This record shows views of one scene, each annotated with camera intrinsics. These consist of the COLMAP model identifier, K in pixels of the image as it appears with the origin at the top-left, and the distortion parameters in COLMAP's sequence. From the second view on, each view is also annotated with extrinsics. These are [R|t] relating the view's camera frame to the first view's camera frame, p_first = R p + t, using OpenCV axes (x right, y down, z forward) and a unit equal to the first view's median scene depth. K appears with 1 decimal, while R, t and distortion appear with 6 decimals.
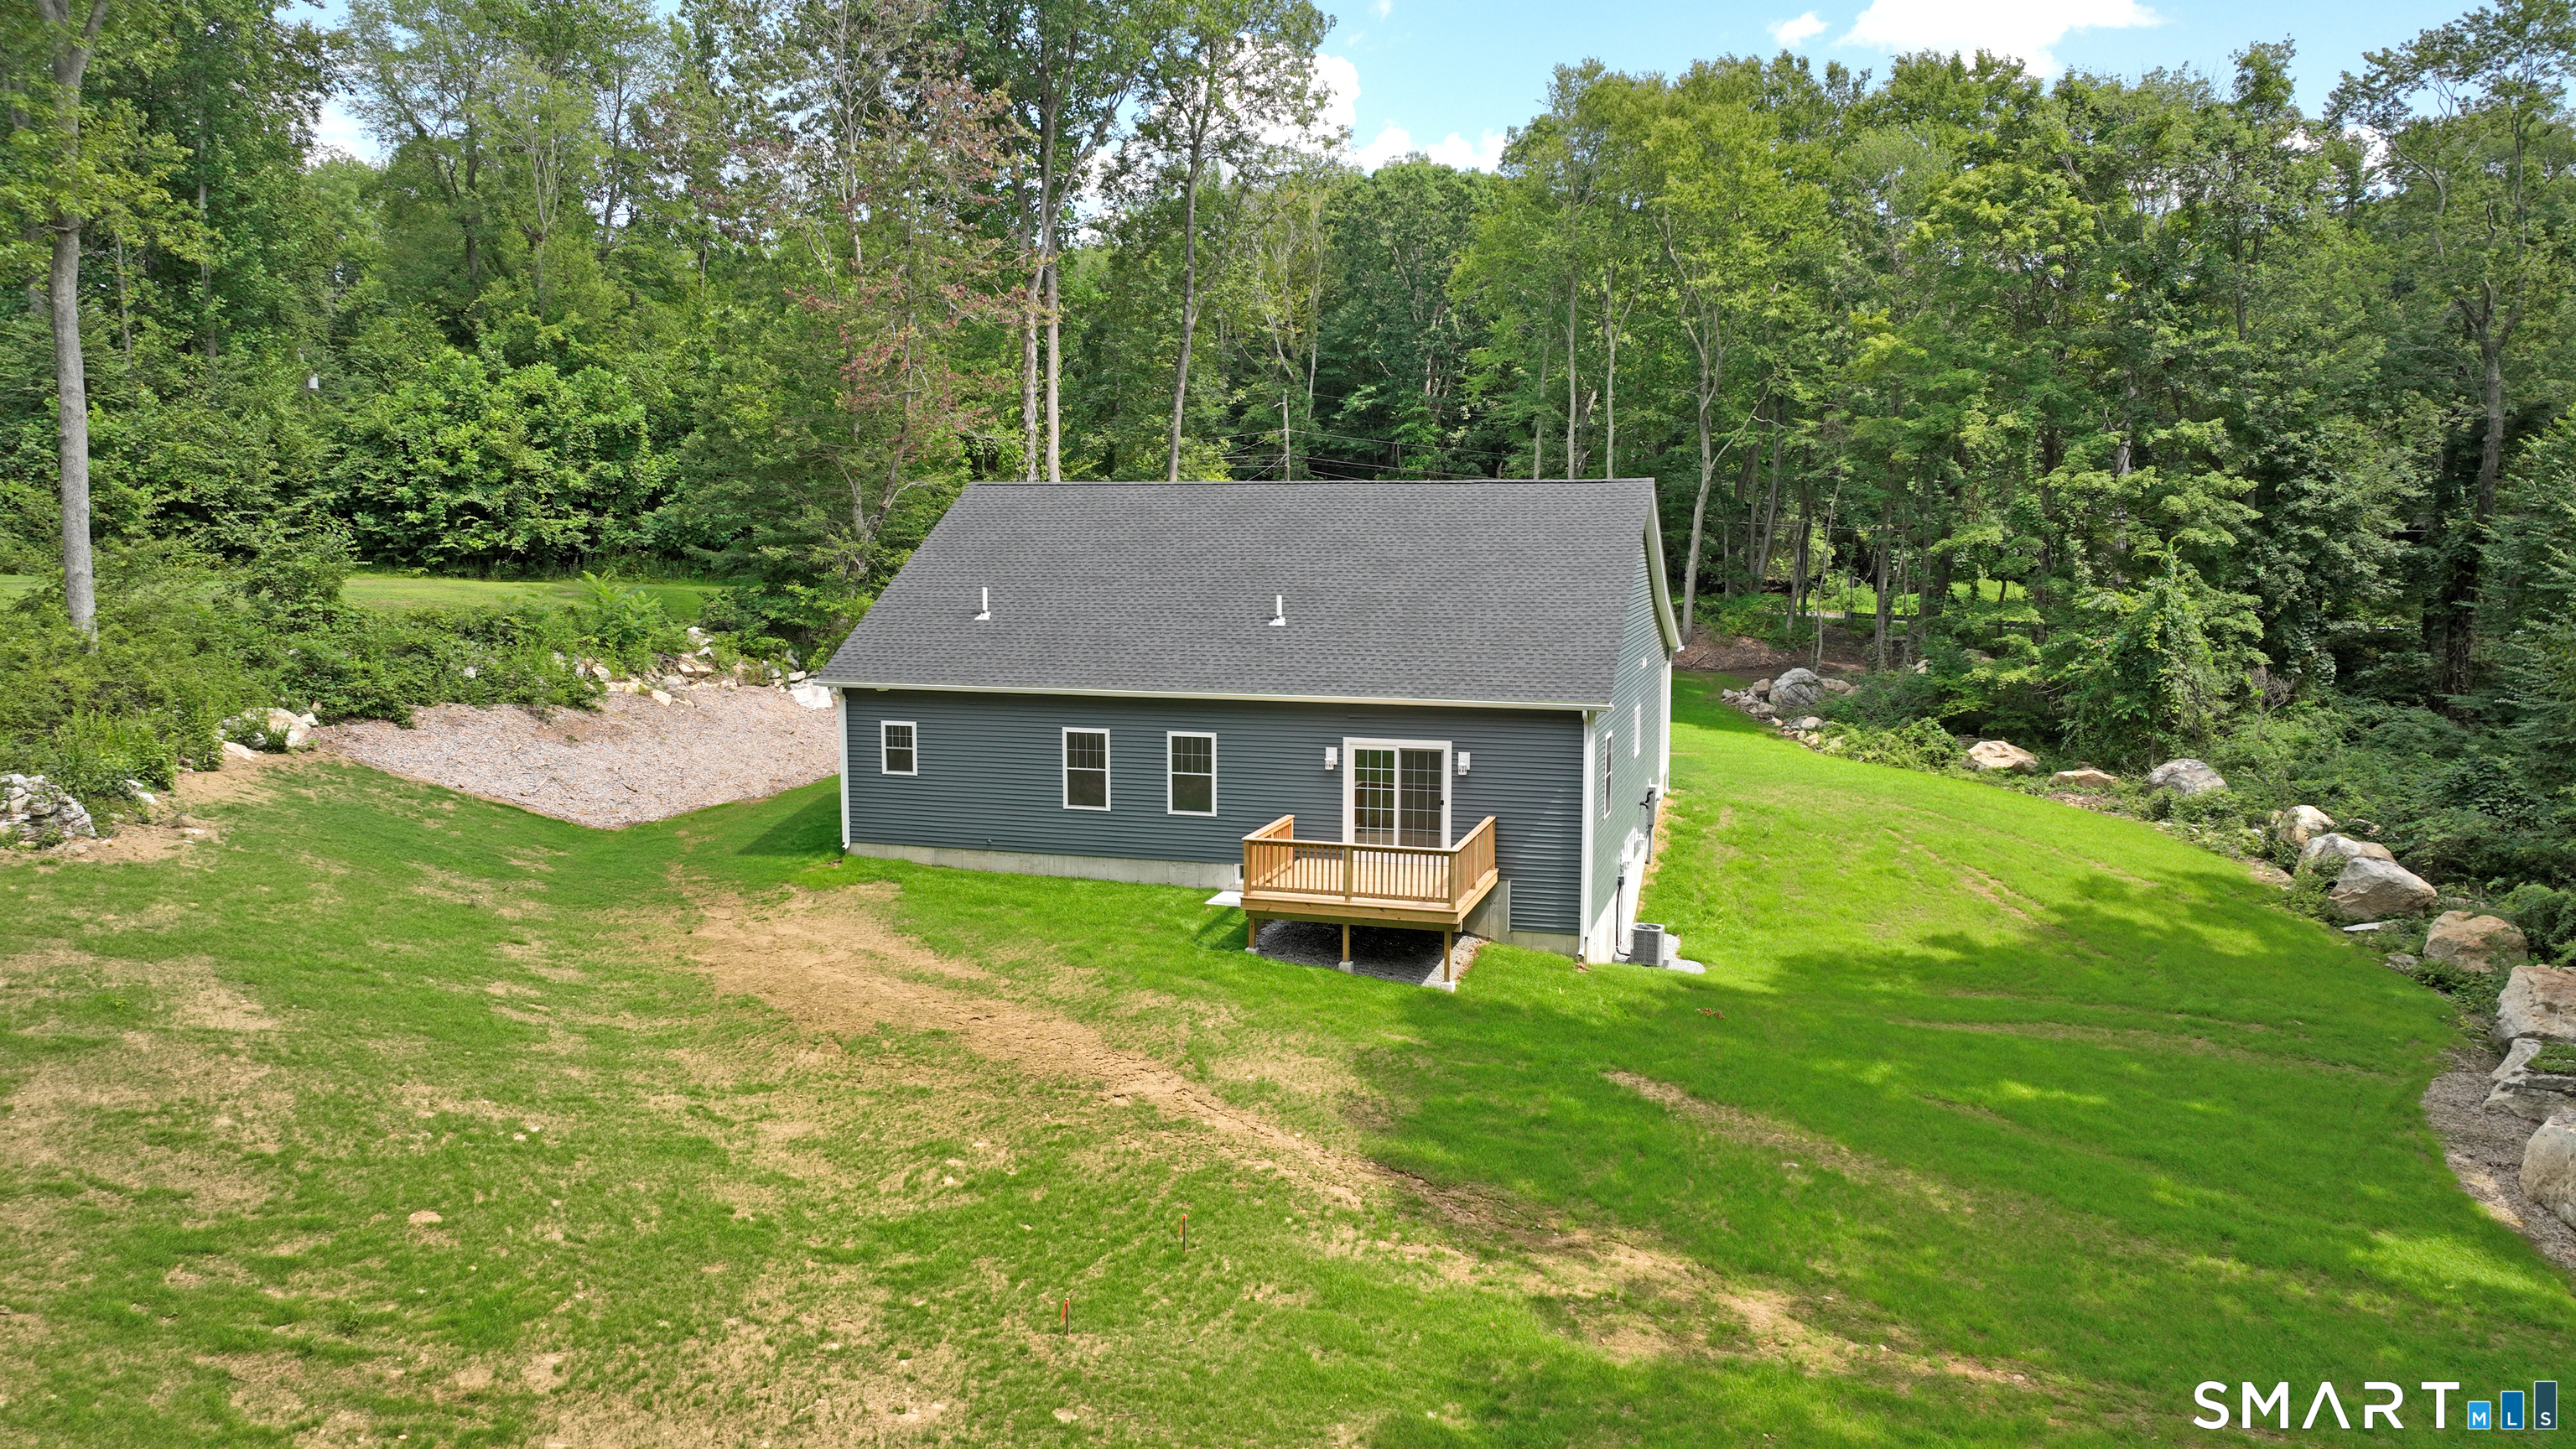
lens RADIAL K [[1815.0, 0, 1287.6], [0, 1815.0, 732.3], [0, 0, 1]] dist [0.001549, 0.015003]
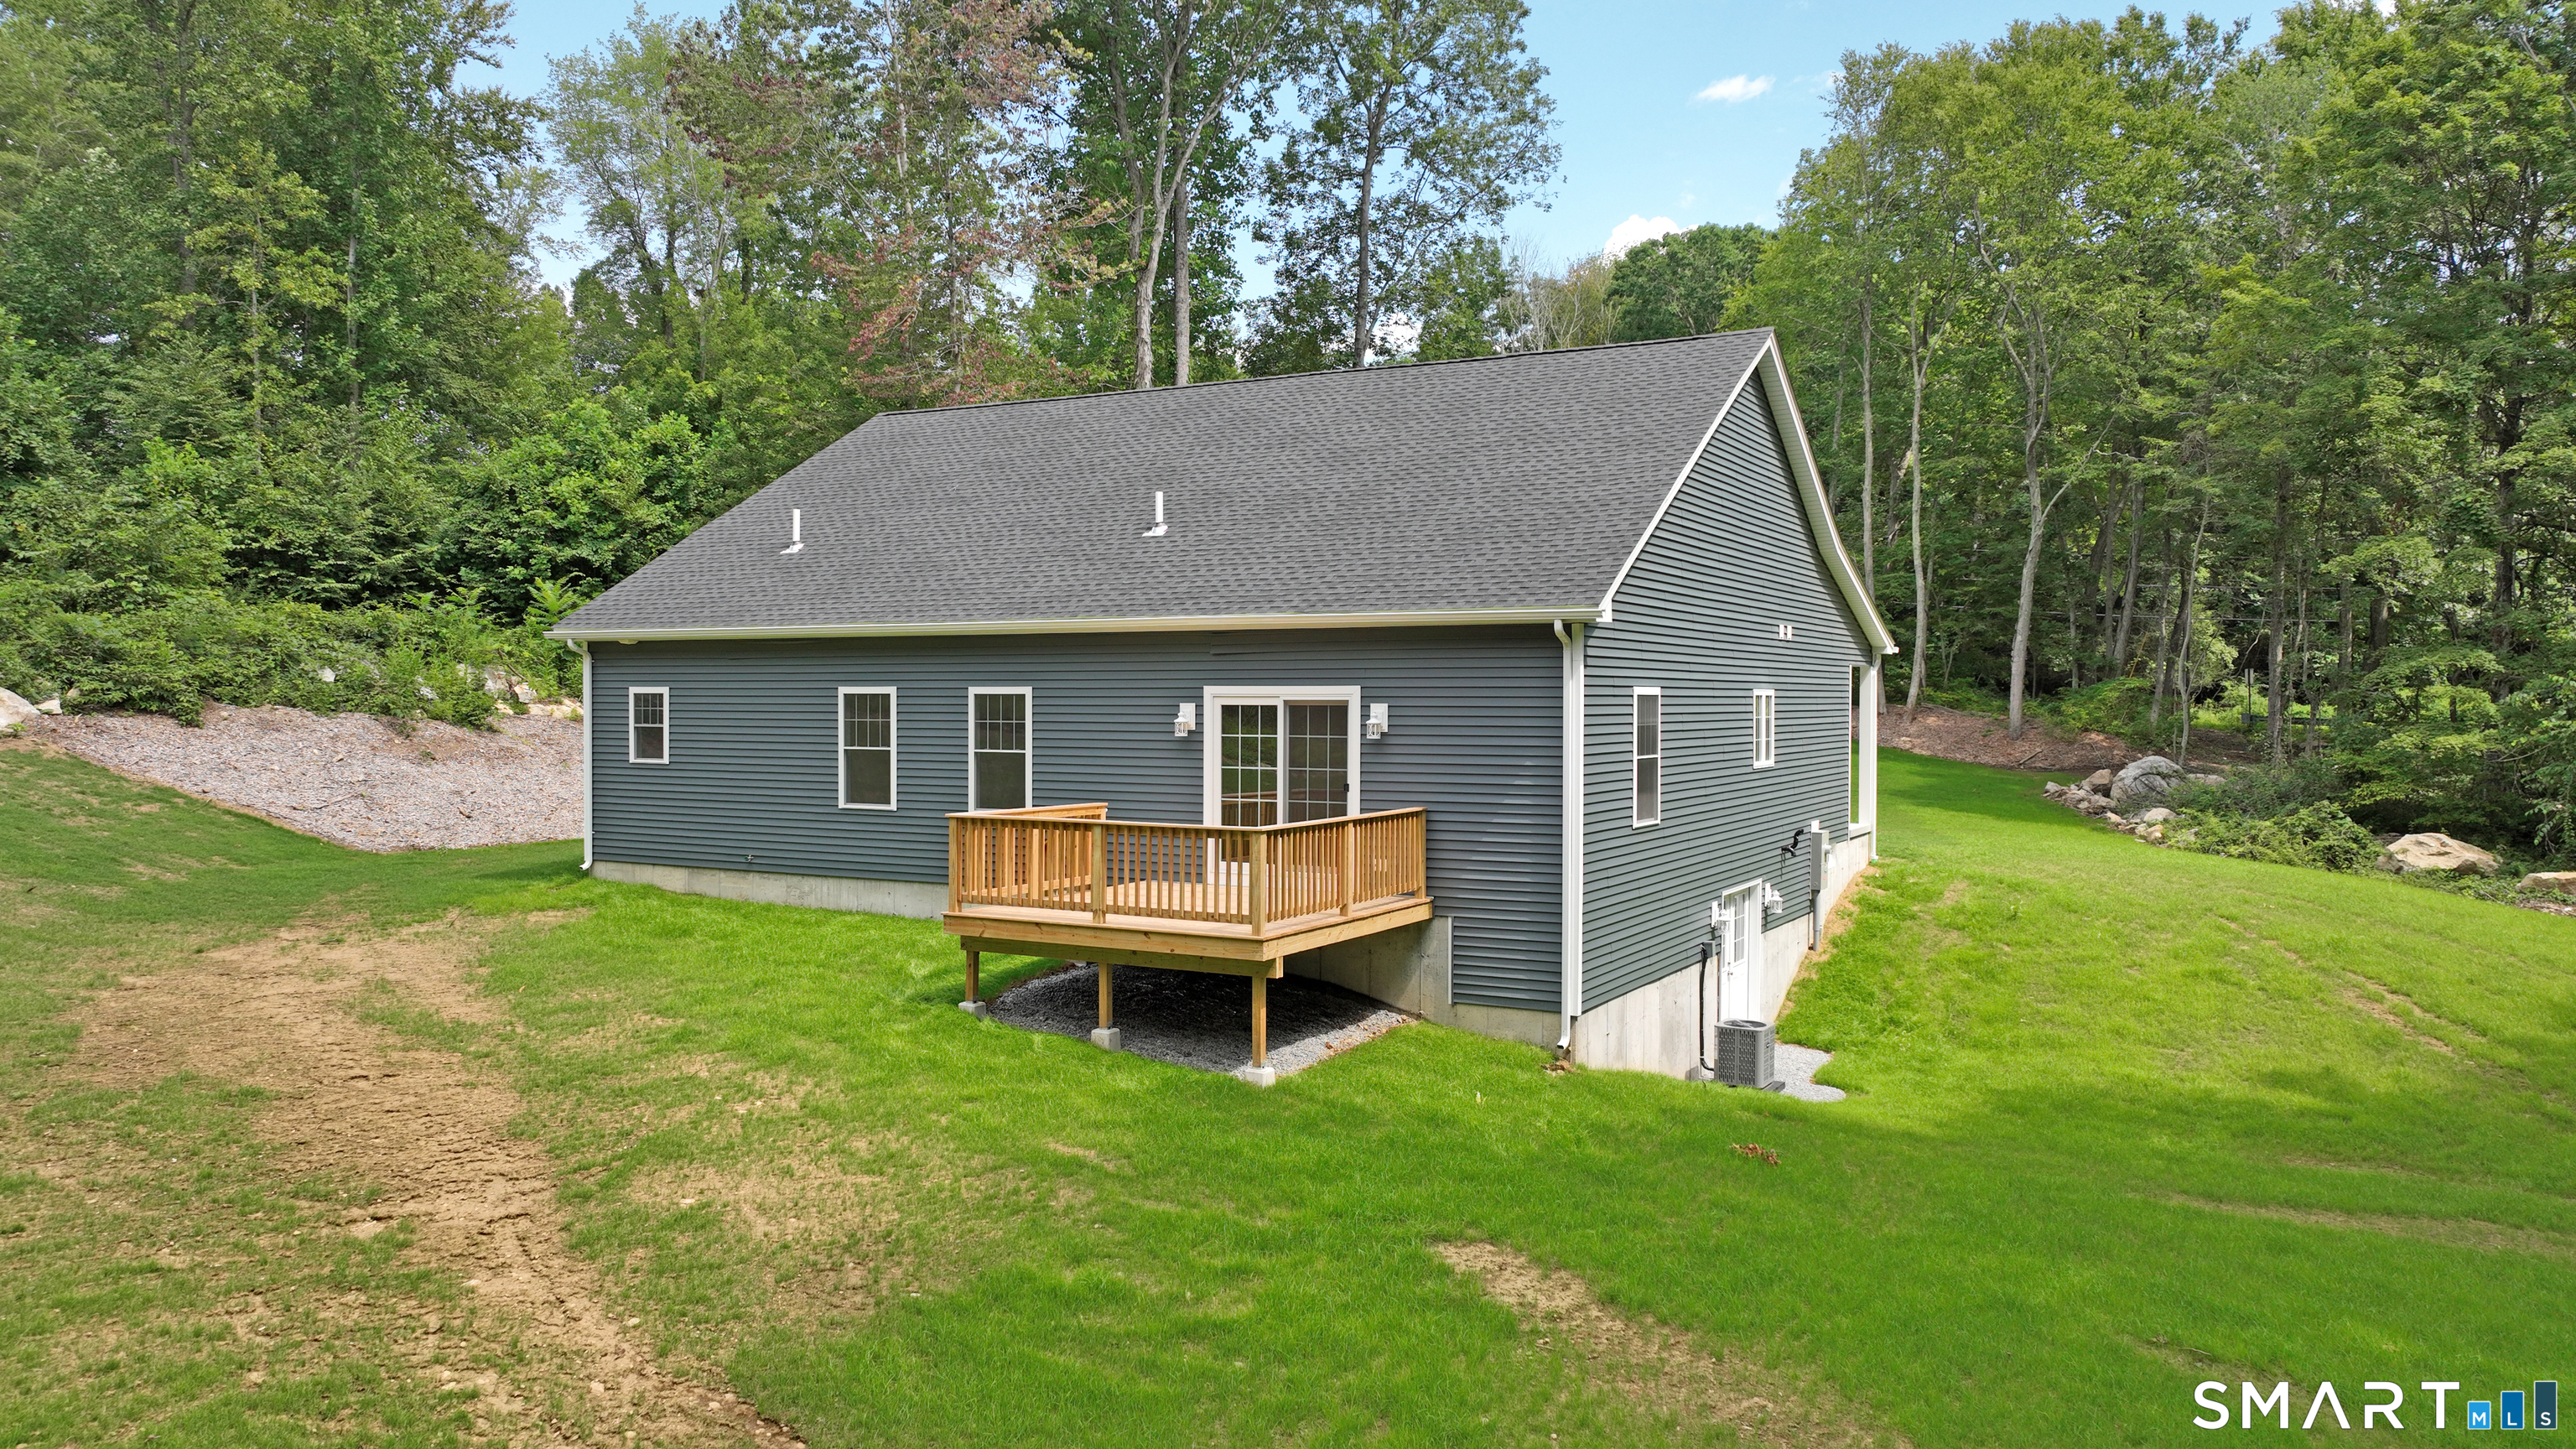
lens RADIAL K [[1815.0, 0, 1287.6], [0, 1815.0, 732.3], [0, 0, 1]] dist [0.001549, 0.015003]
pose [[0.977324, 0.005309, -0.211684, 0.154480], [-0.025658, 0.995289, -0.093498, 0.061715], [0.210191, 0.096809, 0.972856, 0.317449]]
